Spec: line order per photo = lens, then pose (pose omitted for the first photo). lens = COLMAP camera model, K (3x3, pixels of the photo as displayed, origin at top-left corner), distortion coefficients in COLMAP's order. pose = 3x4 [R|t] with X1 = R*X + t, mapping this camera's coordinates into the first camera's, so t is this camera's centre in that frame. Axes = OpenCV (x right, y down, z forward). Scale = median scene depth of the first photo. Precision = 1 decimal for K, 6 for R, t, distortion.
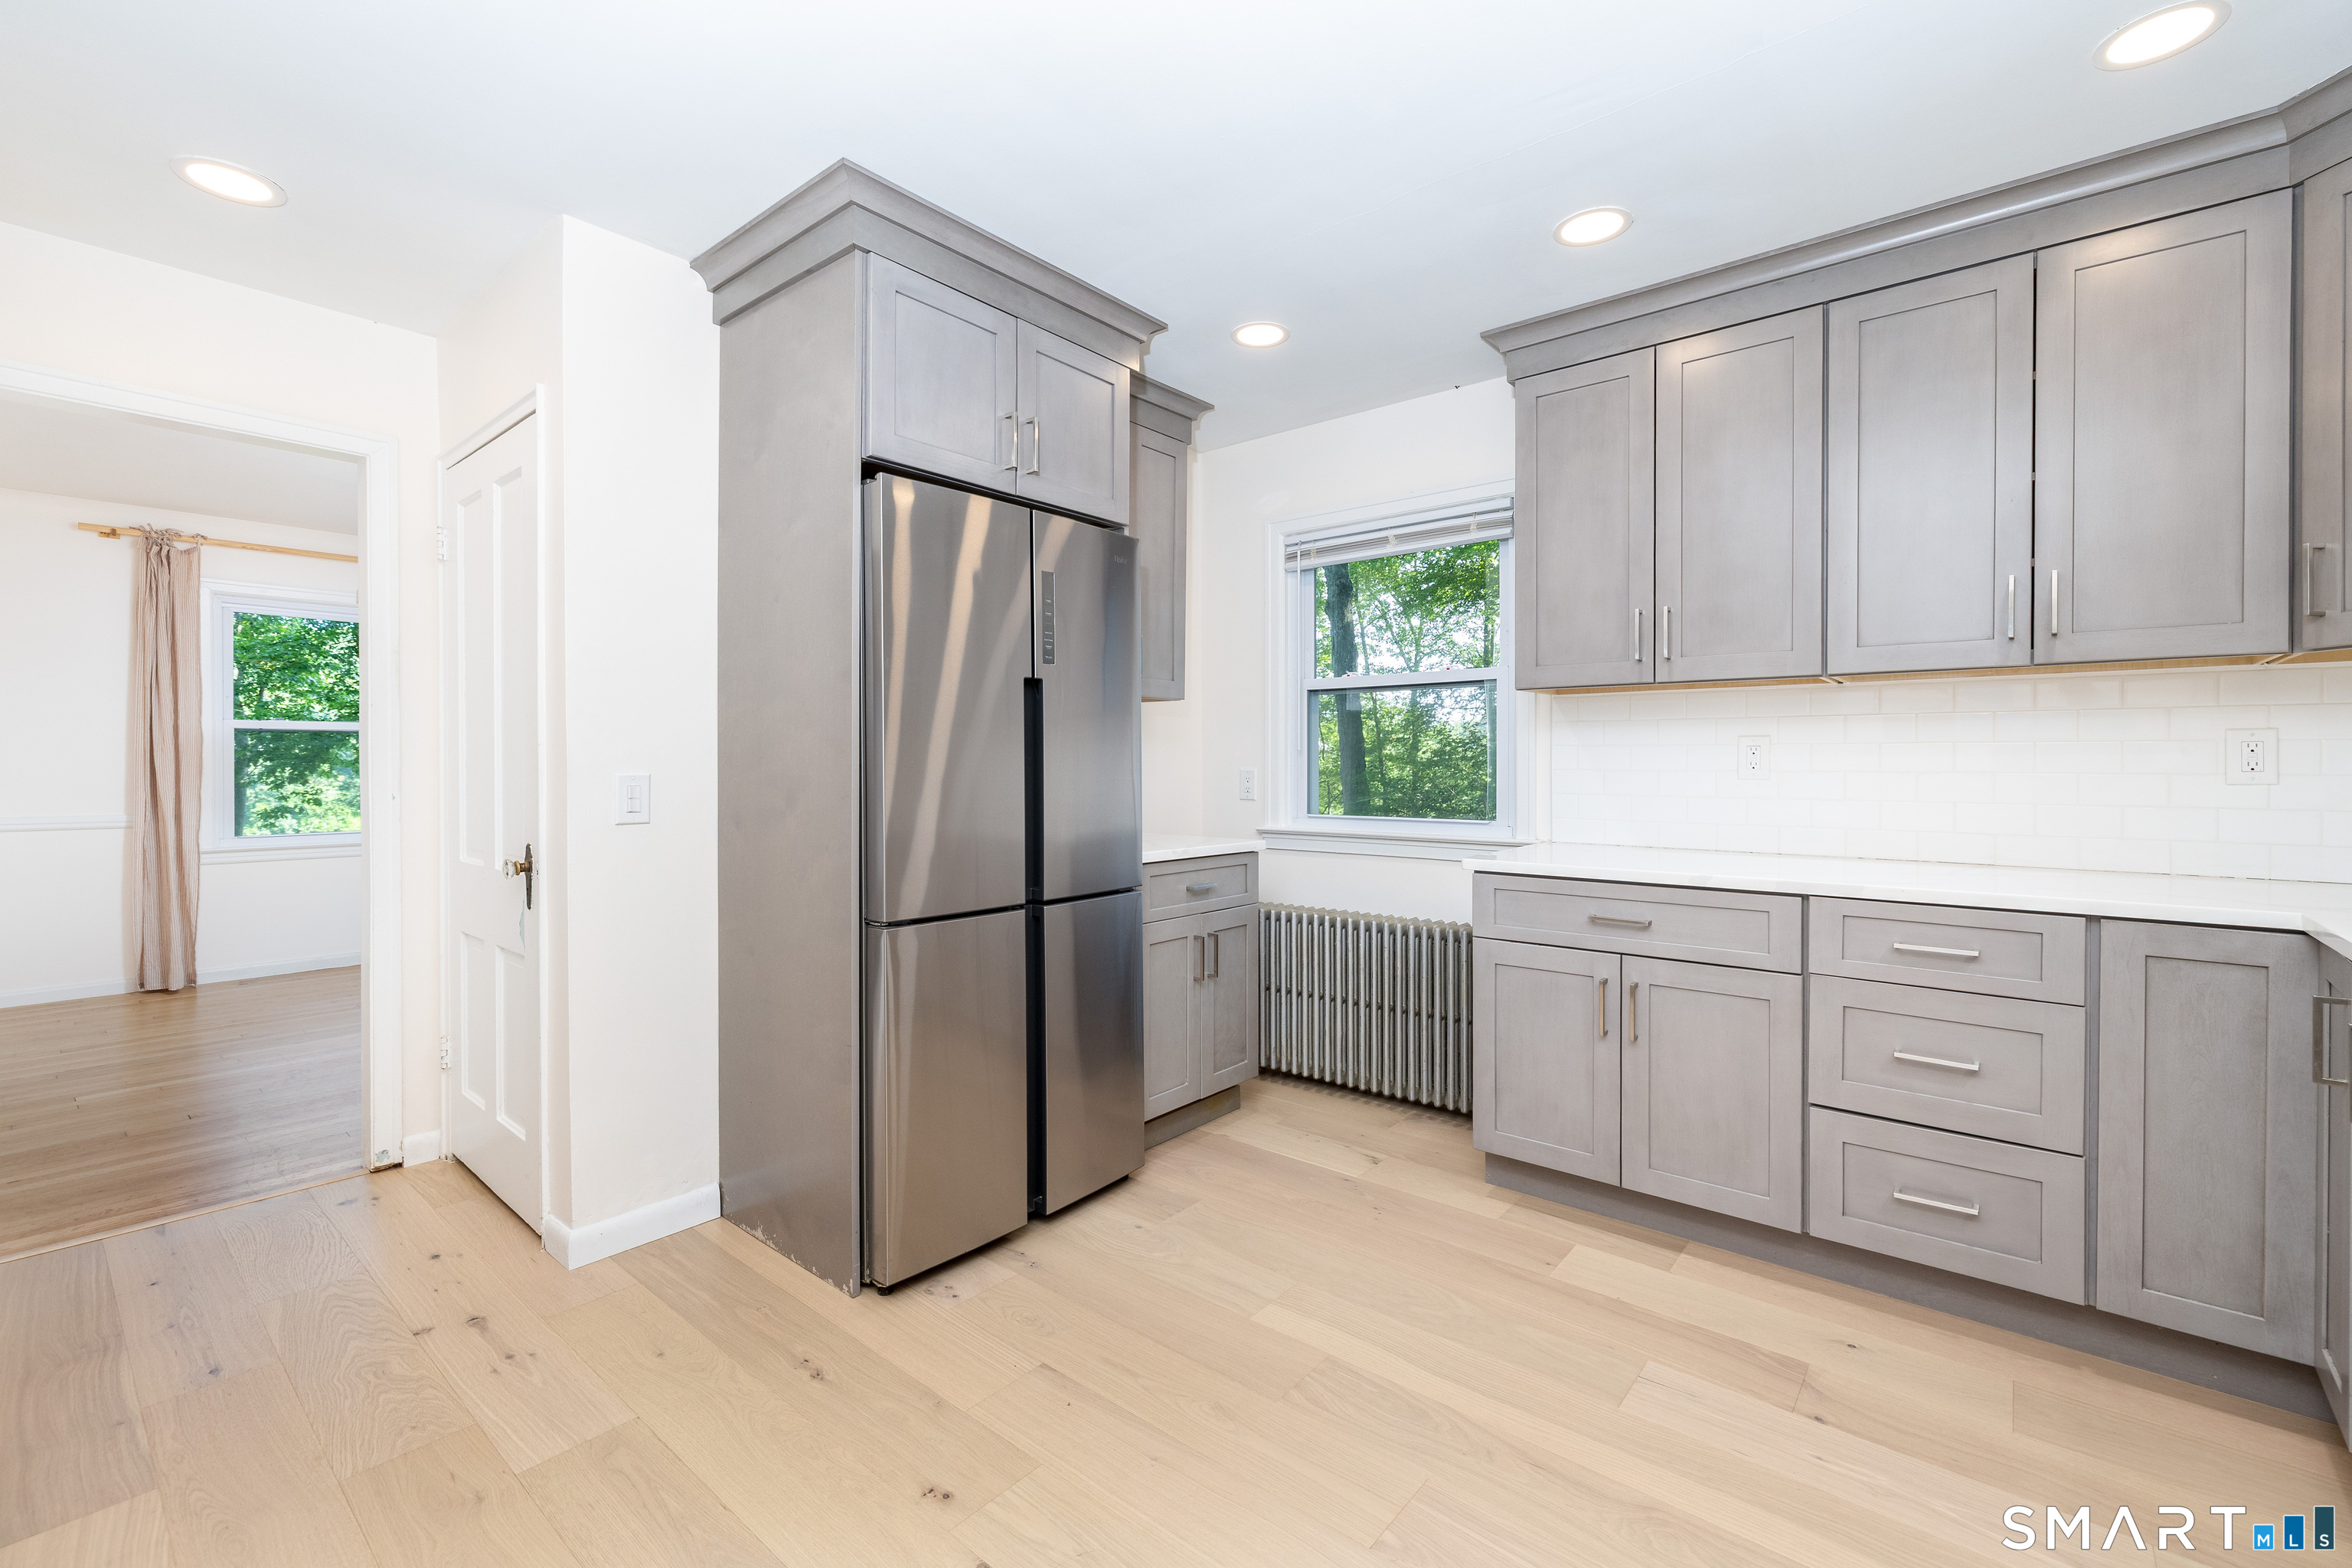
lens RADIAL K [[1003.9, 0, 1173.5], [0, 1003.9, 772.3], [0, 0, 1]] dist [0.001842, -0.000347]
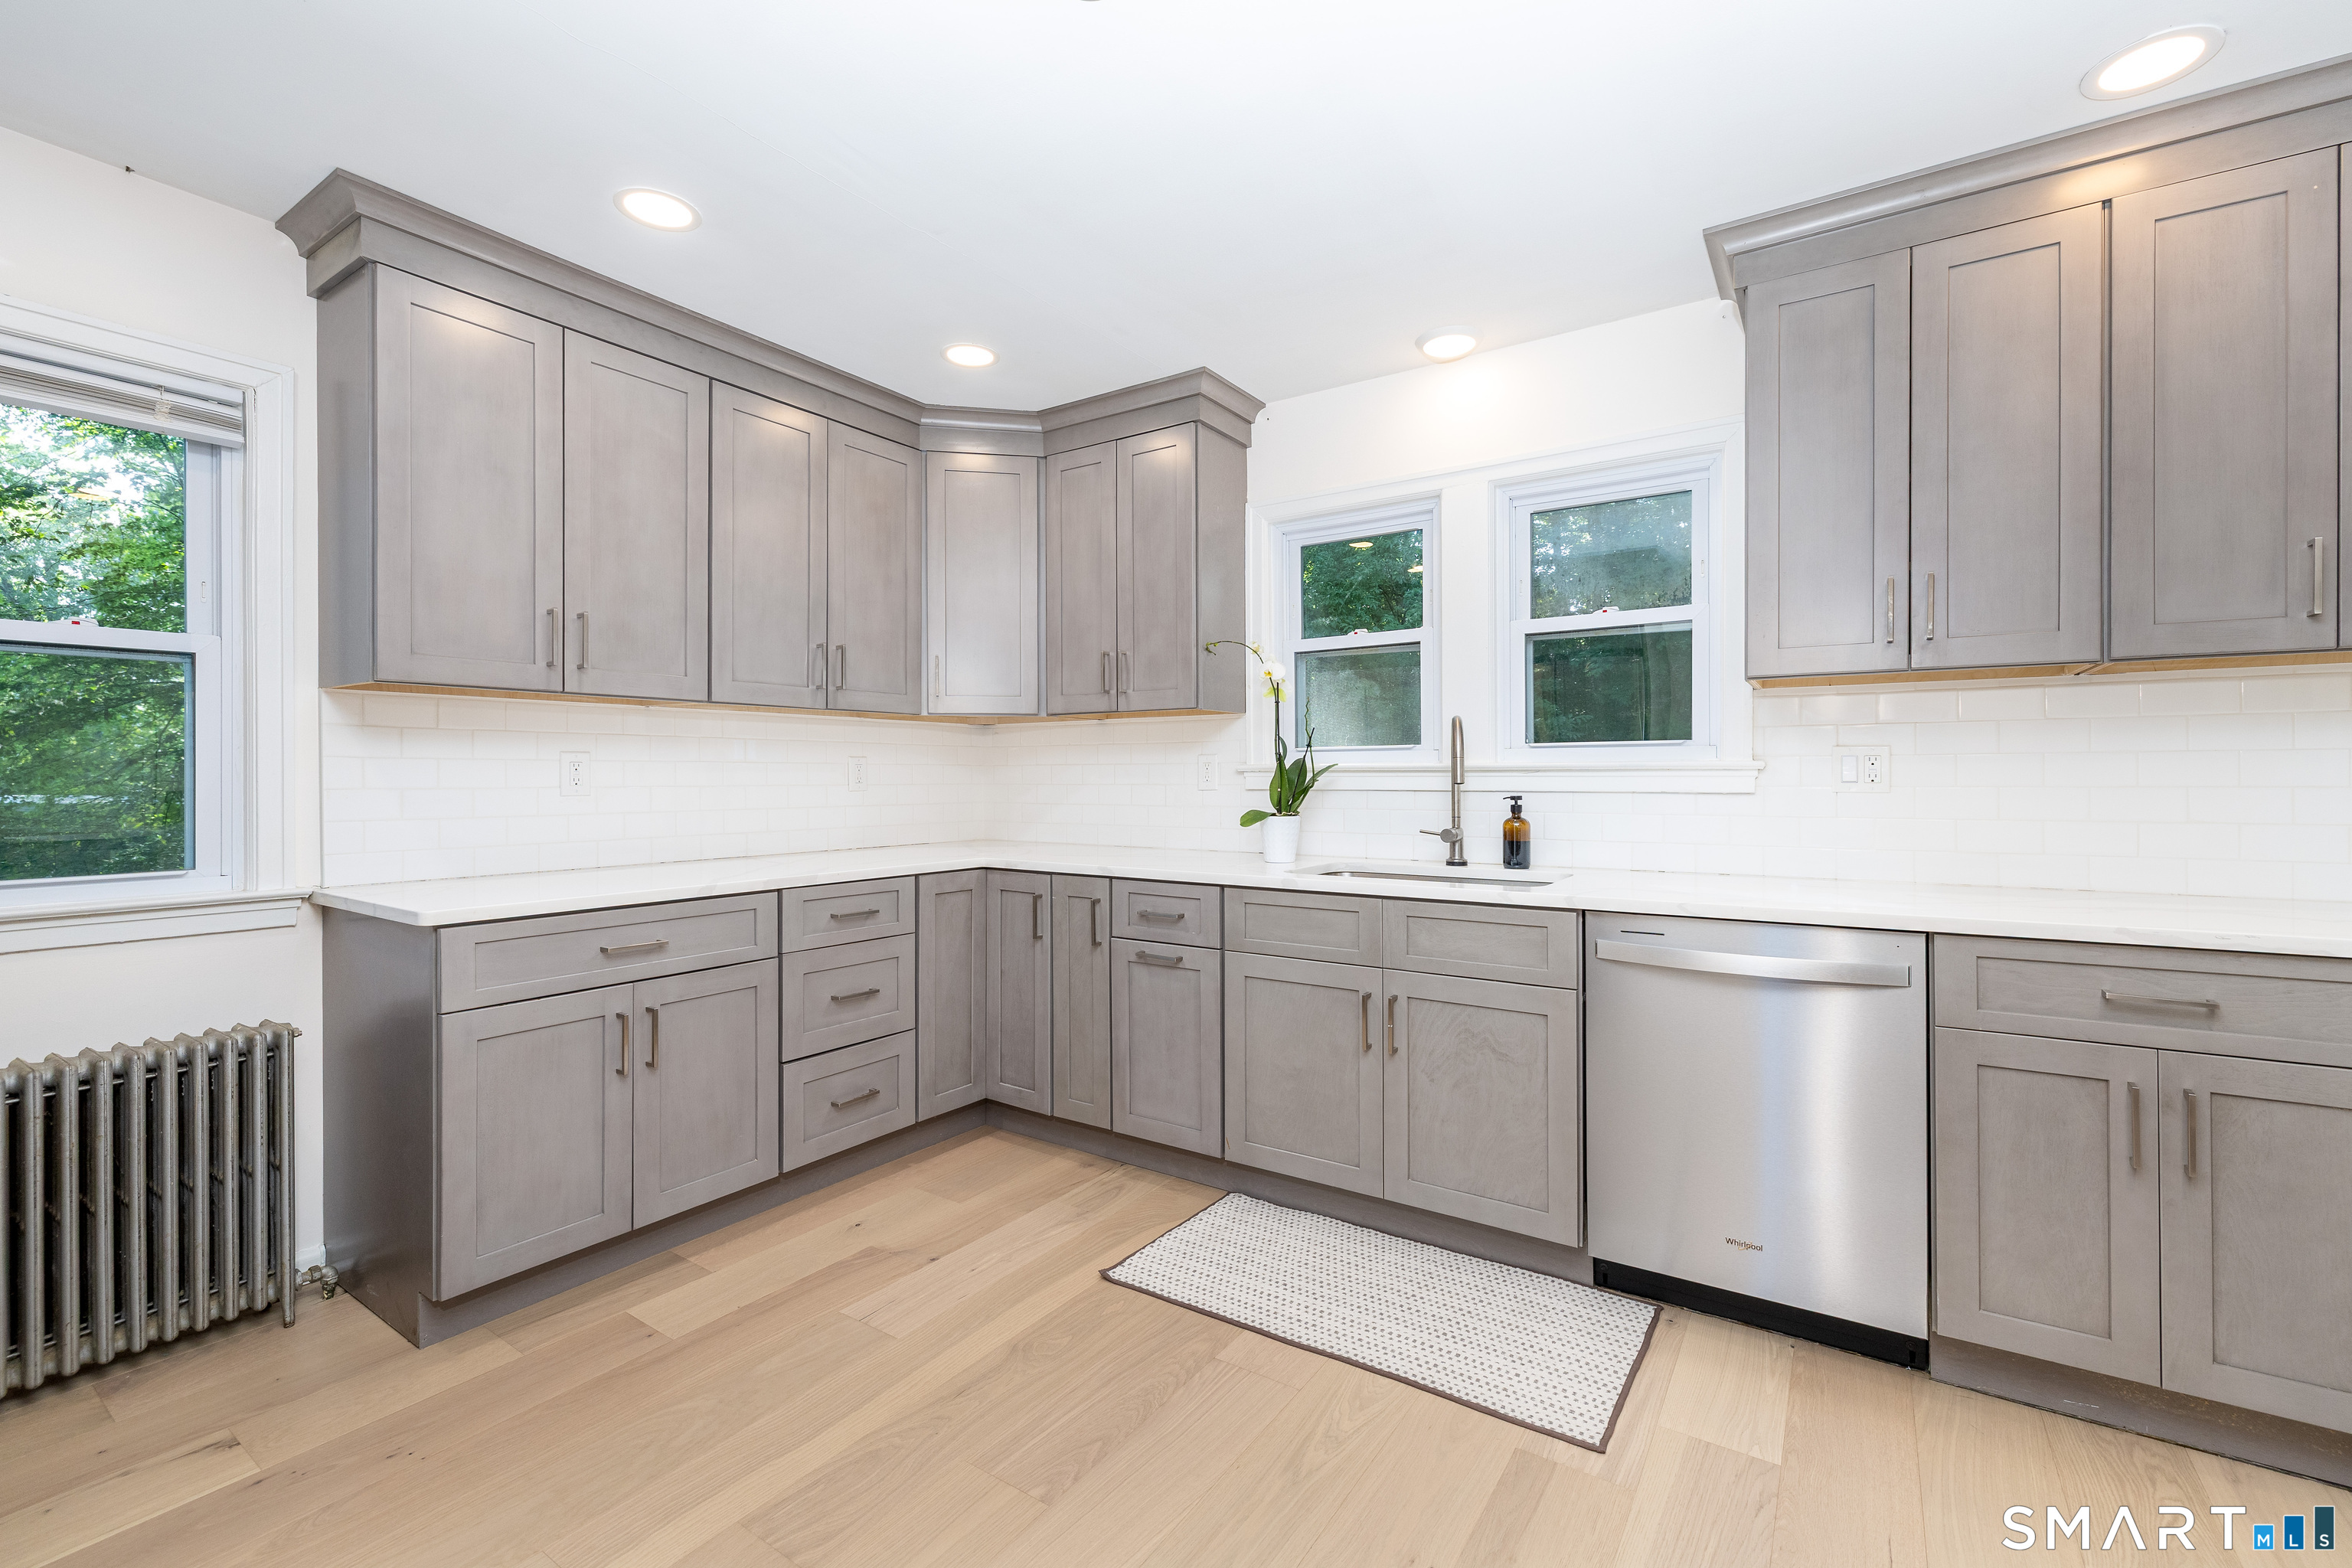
lens RADIAL K [[1003.9, 0, 1173.5], [0, 1003.9, 772.3], [0, 0, 1]] dist [0.001842, -0.000347]
pose [[-0.107316, 0.002115, 0.994223, -0.590003], [0.010774, 0.999941, -0.000964, -0.010118], [-0.994167, 0.010608, -0.107333, 0.641344]]
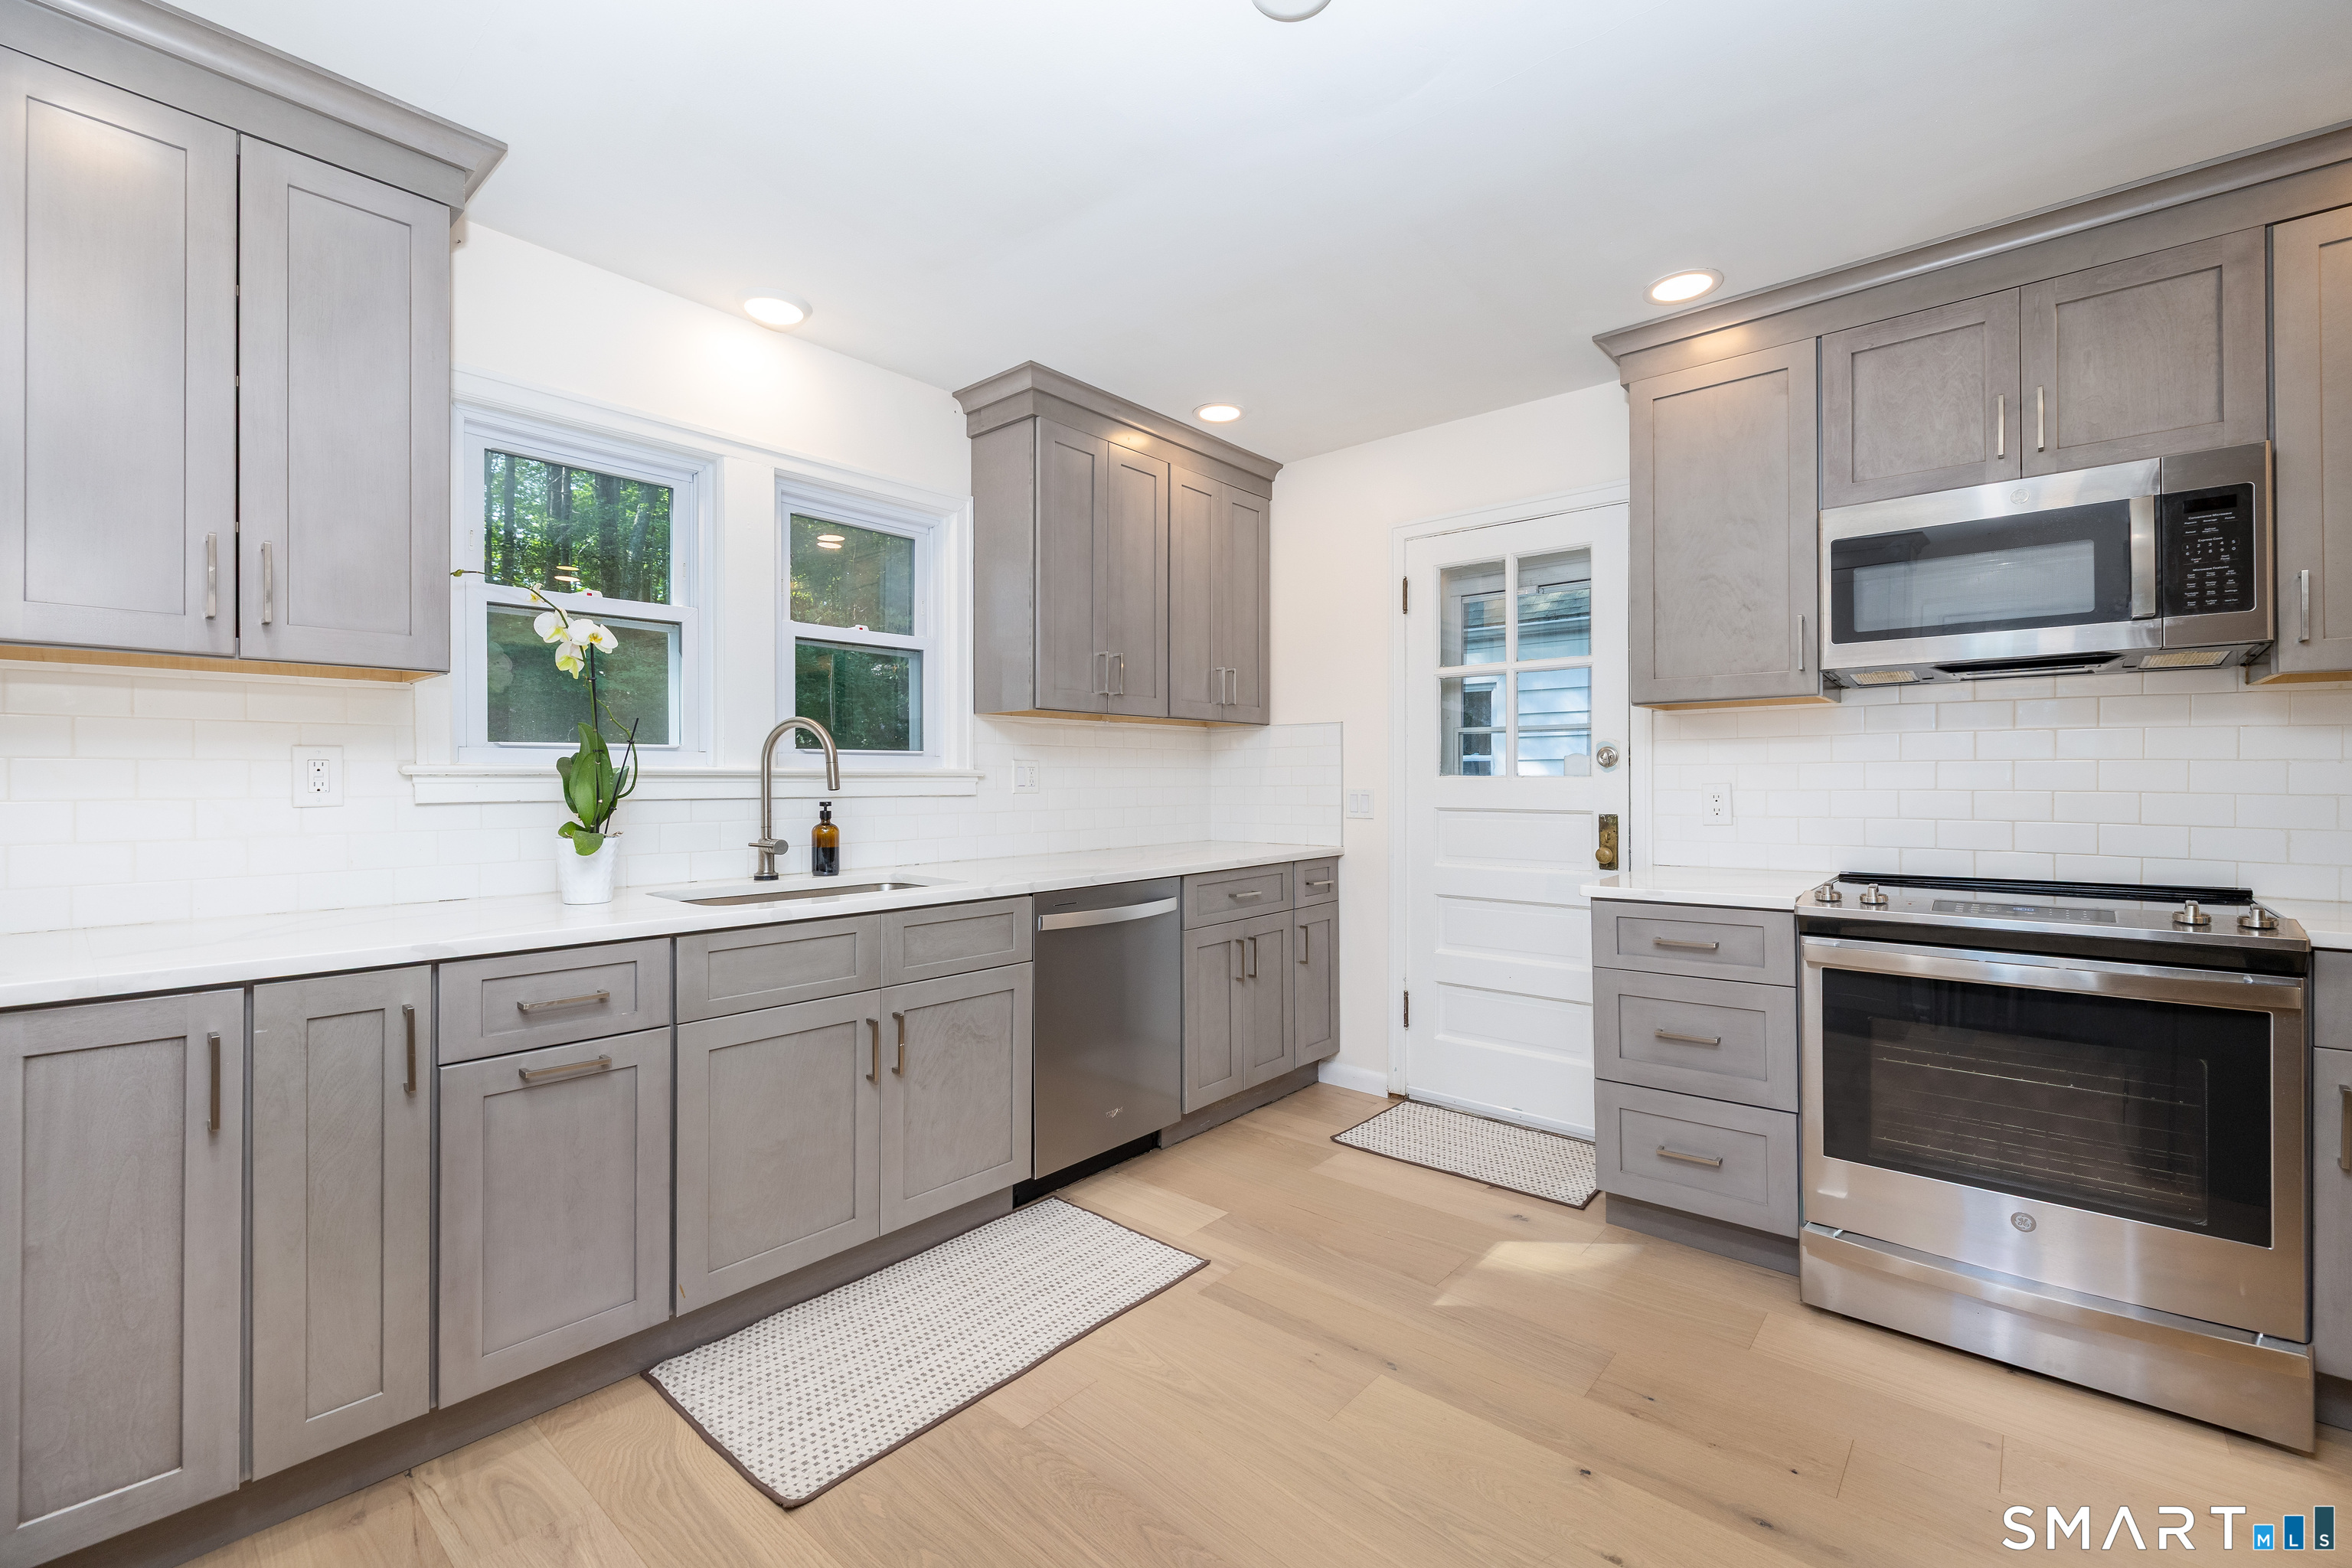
lens RADIAL K [[1003.9, 0, 1173.5], [0, 1003.9, 772.3], [0, 0, 1]] dist [0.001842, -0.000347]
pose [[-0.999965, 0.000269, 0.008412, 0.150242], [0.000286, 0.999998, 0.001969, -0.016030], [-0.008411, 0.001971, -0.999963, 1.300115]]
